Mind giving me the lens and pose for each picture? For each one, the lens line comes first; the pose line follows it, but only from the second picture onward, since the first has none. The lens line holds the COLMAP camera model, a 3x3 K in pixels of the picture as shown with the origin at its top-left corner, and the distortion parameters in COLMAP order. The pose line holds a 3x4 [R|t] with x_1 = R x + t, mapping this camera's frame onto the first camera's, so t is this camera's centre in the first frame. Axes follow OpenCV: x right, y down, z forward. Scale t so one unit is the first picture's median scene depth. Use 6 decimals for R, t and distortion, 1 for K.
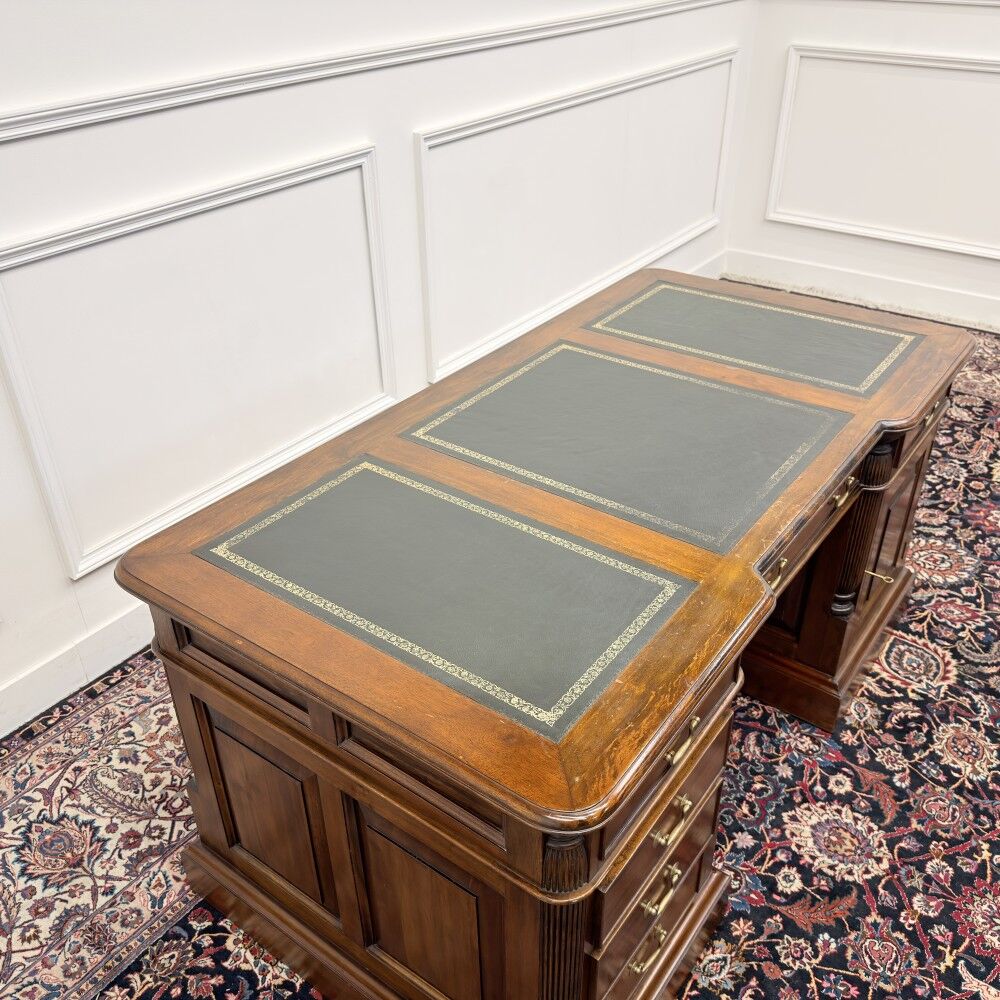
lens RADIAL K [[948.4, 0, 500.2], [0, 948.4, 505.9], [0, 0, 1]] dist [-0.000139, -0.010276]
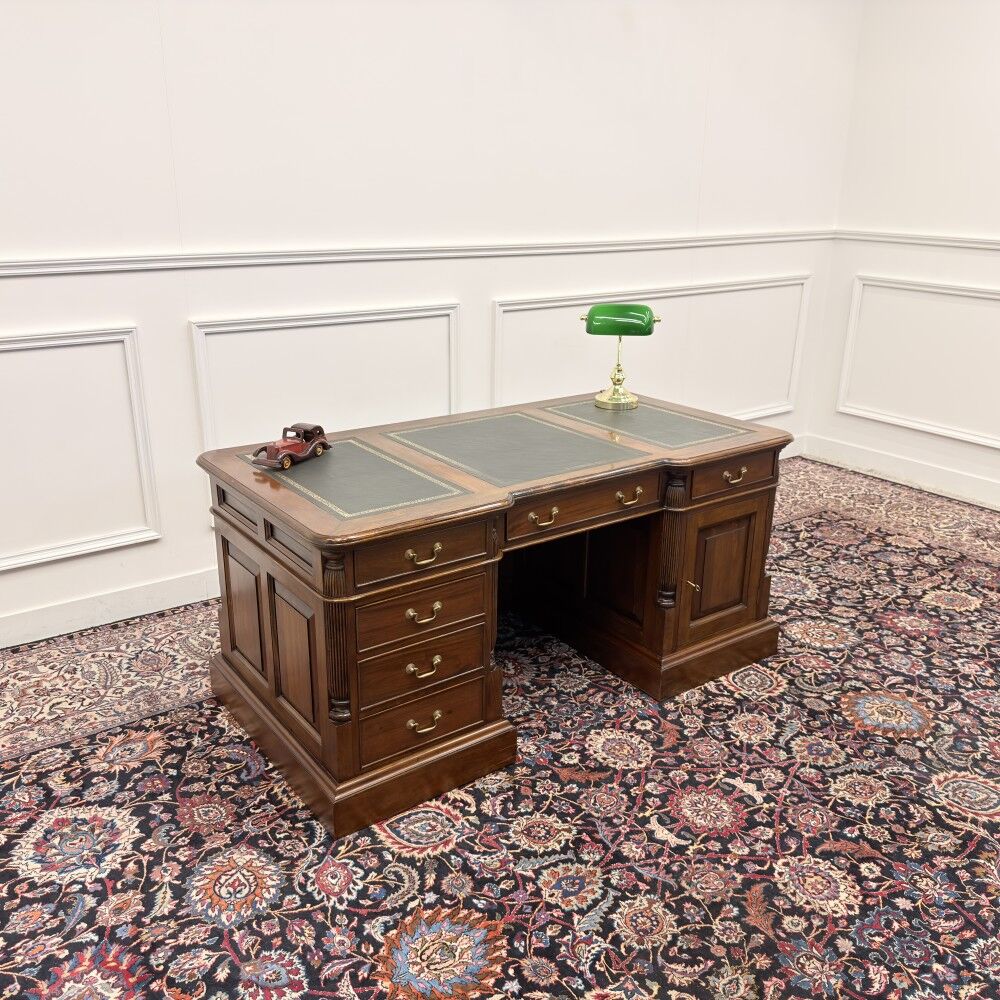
lens RADIAL K [[928.7, 0, 497.1], [0, 928.7, 504.1], [0, 0, 1]] dist [0.154928, -0.327926]
pose [[0.951369, 0.122425, -0.282681, 0.504198], [-0.185280, 0.960511, -0.207581, 0.308026], [0.246105, 0.249862, 0.936484, -0.429596]]
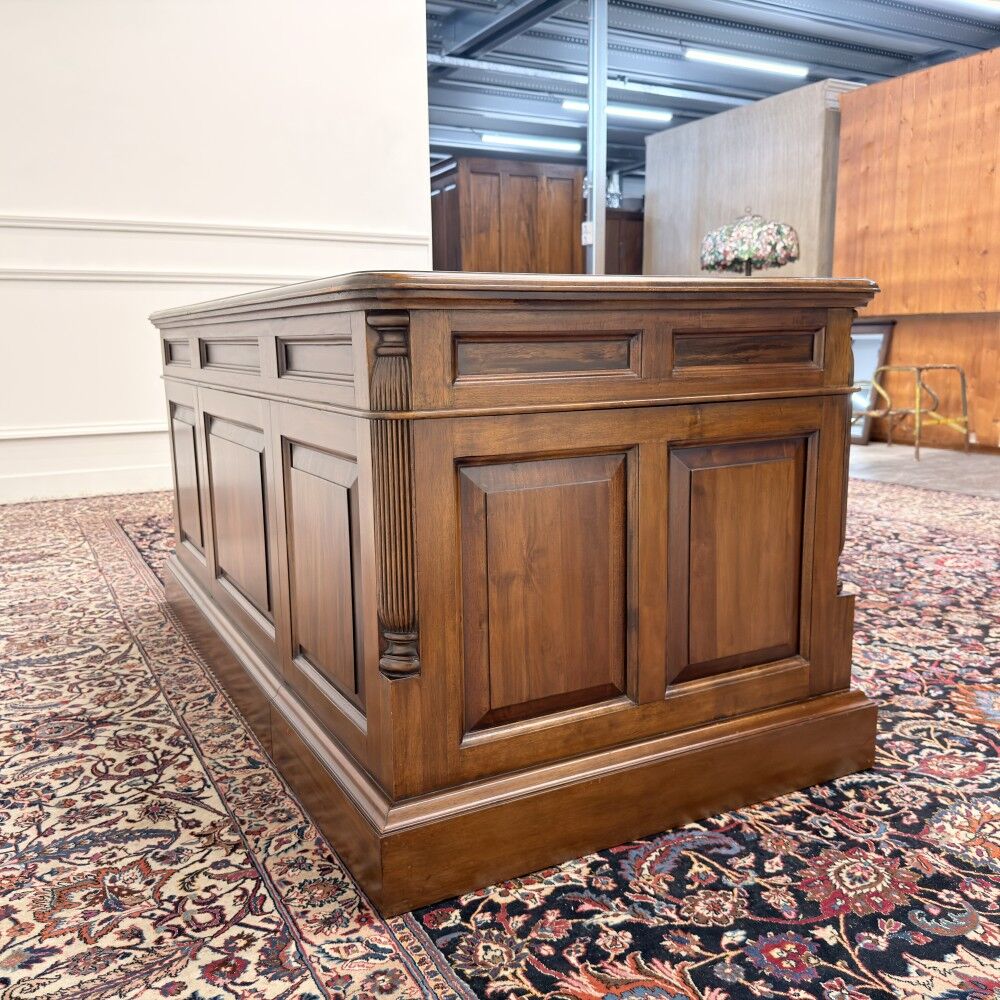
lens RADIAL K [[951.3, 0, 493.6], [0, 951.3, 499.6], [0, 0, 1]] dist [-0.000536, -0.009192]
pose [[0.438348, -0.146594, 0.886770, -0.739547], [0.496027, 0.862217, -0.102661, 0.237695], [-0.749538, 0.484864, 0.450666, 0.469815]]
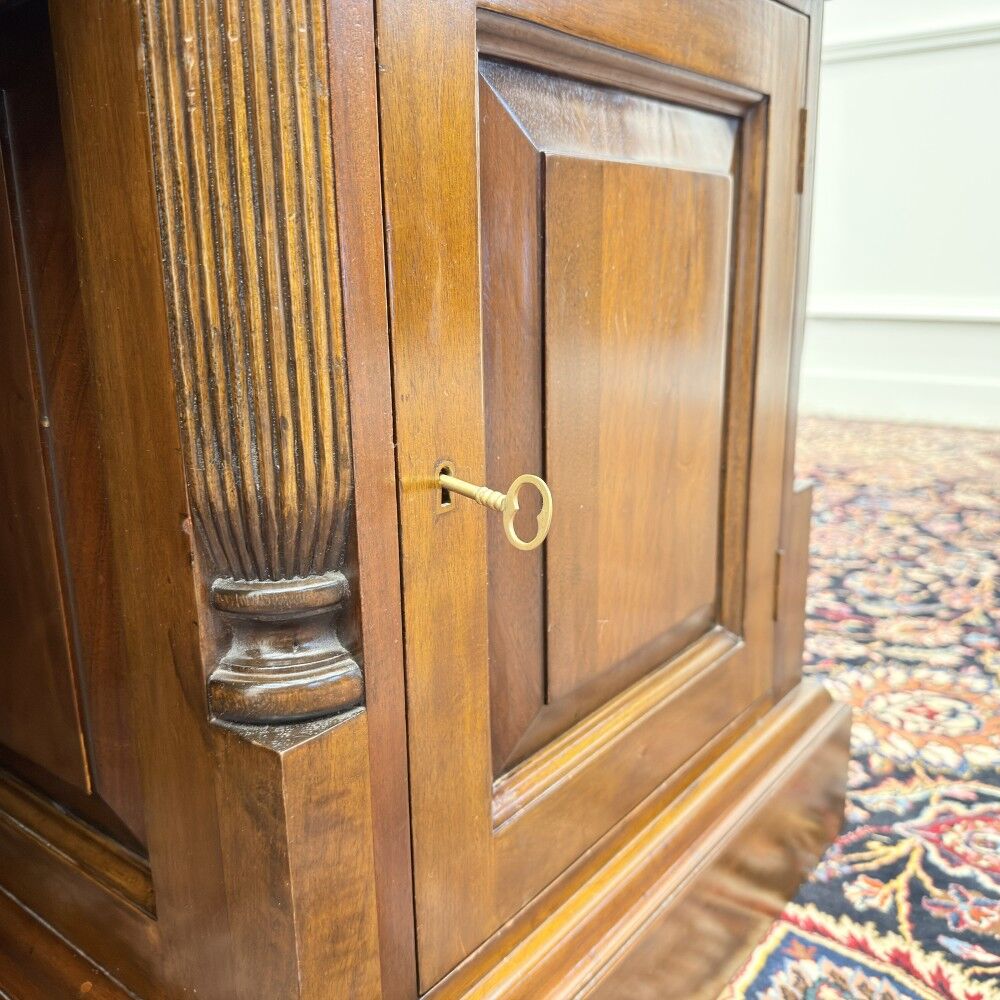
lens RADIAL K [[969.6, 0, 498.0], [0, 969.6, 513.0], [0, 0, 1]] dist [-0.005683, -0.022040]
pose [[0.999609, 0.002349, -0.027873, 0.407507], [-0.010912, 0.950262, -0.311260, 0.134260], [0.025755, 0.311442, 0.949916, 0.835616]]
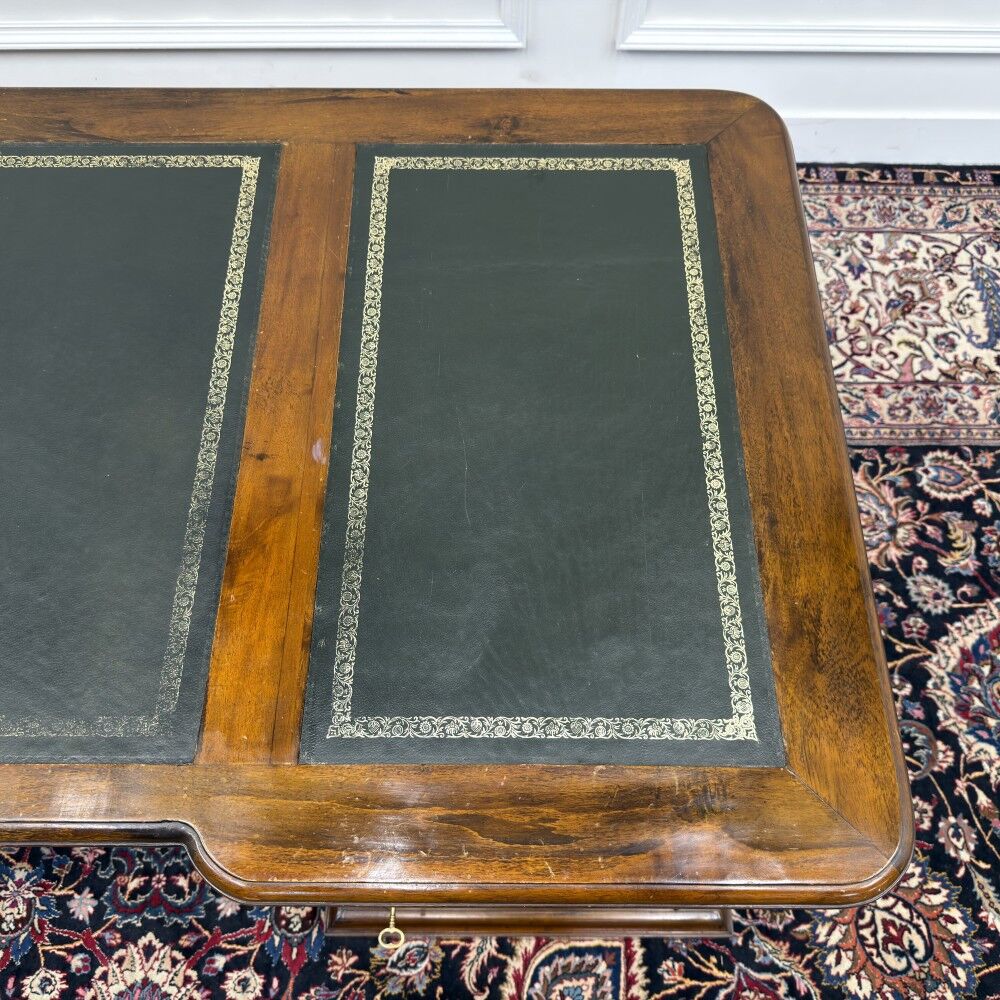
lens RADIAL K [[956.7, 0, 496.6], [0, 956.7, 508.7], [0, 0, 1]] dist [0.000142, -0.015001]
pose [[0.590886, 0.730869, -0.341591, 0.449096], [-0.444840, 0.648395, 0.617820, -0.423581], [0.673031, -0.213108, 0.708247, 0.715158]]
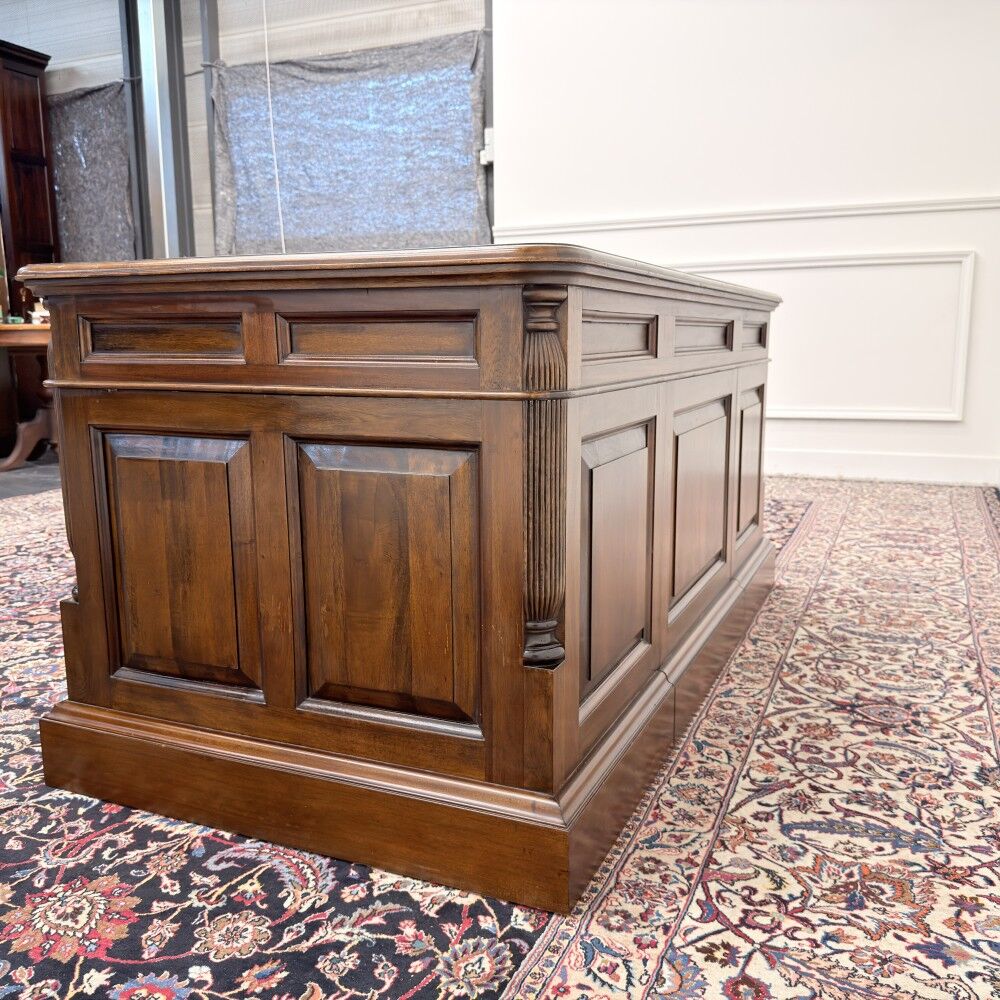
lens RADIAL K [[952.1, 0, 505.2], [0, 952.1, 500.4], [0, 0, 1]] dist [-0.000801, -0.004558]
pose [[-0.975506, 0.056918, -0.212479, 0.334593], [-0.101869, 0.739227, 0.665708, -0.545959], [0.194961, 0.671047, -0.715322, 1.684892]]
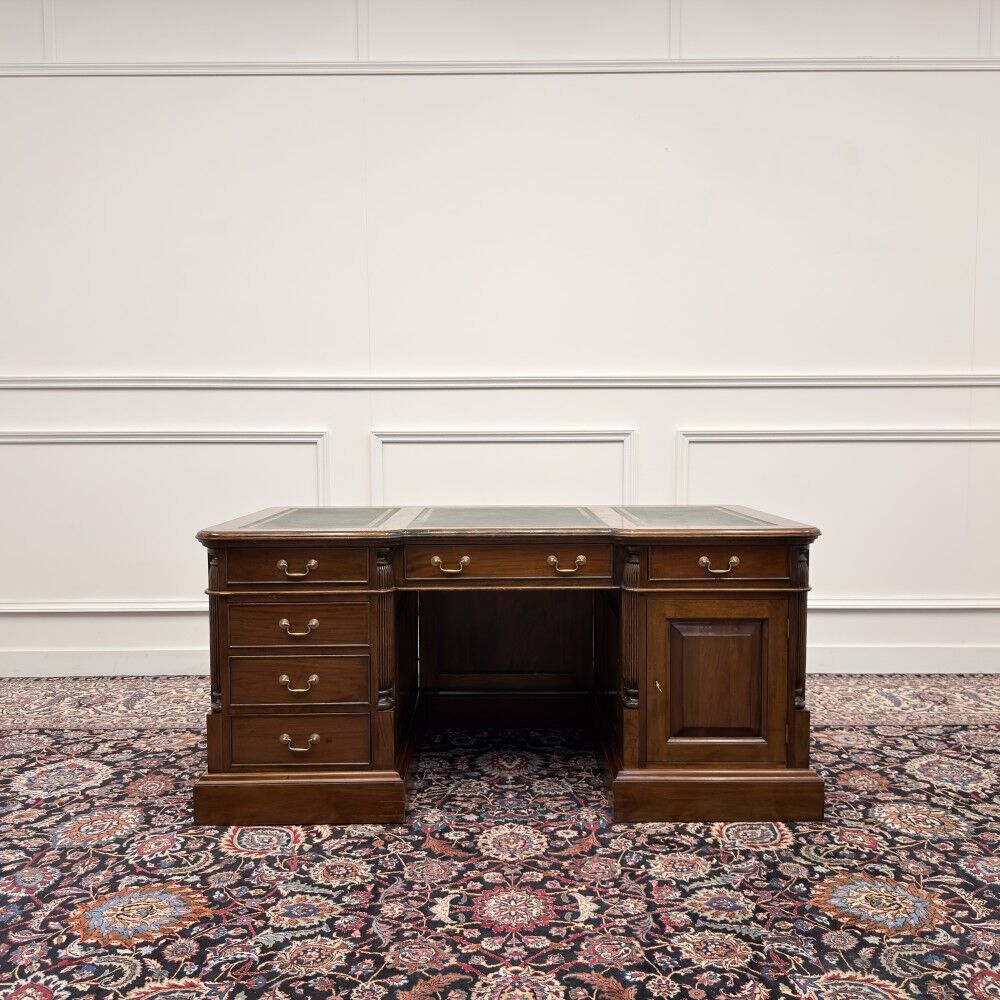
lens RADIAL K [[933.1, 0, 499.1], [0, 933.1, 496.1], [0, 0, 1]] dist [0.096021, -0.187383]
pose [[0.594198, 0.064608, -0.801720, 1.245823], [-0.437574, 0.862320, -0.254819, 0.266585], [0.674876, 0.502224, 0.540660, 0.074858]]
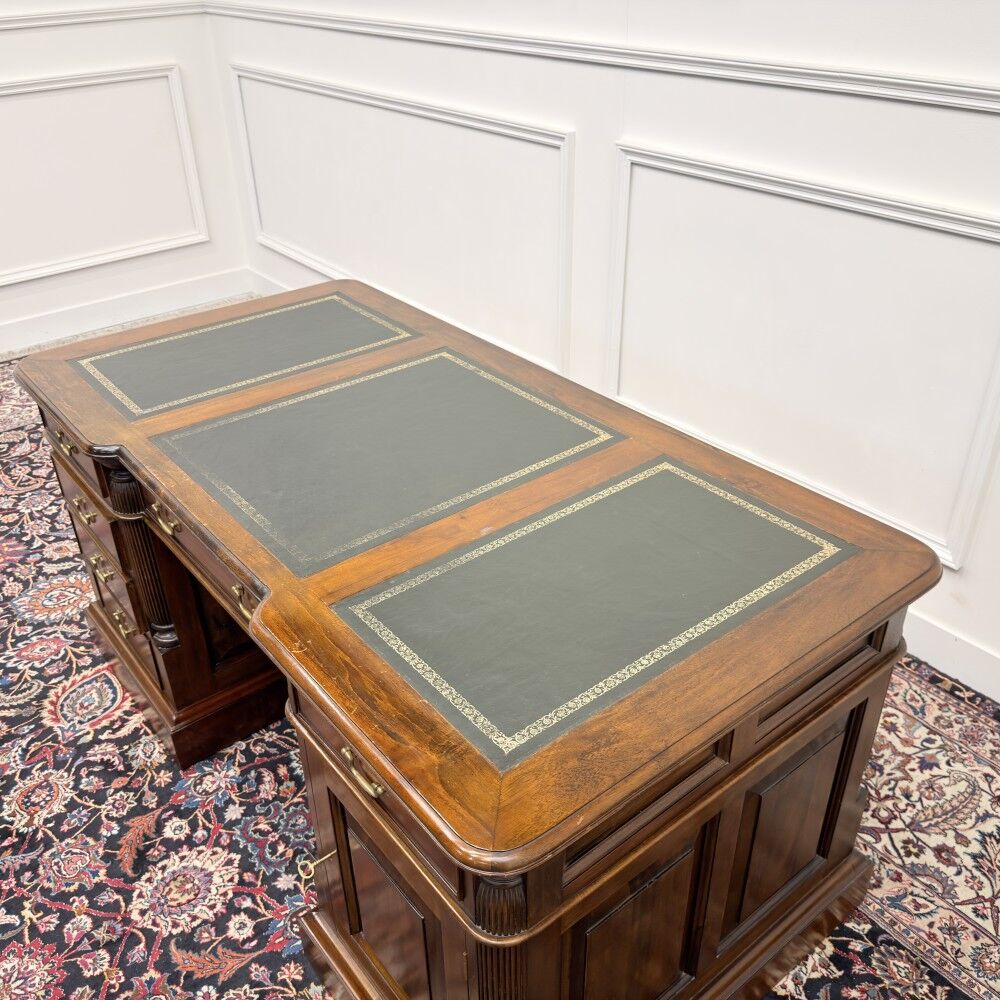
lens RADIAL K [[951.3, 0, 493.6], [0, 951.3, 499.6], [0, 0, 1]] dist [-0.000536, -0.009192]
pose [[-0.262198, 0.520060, -0.812890, 0.795827], [-0.502471, 0.645589, 0.575099, -0.563128], [0.823878, 0.559243, 0.092043, 0.895434]]
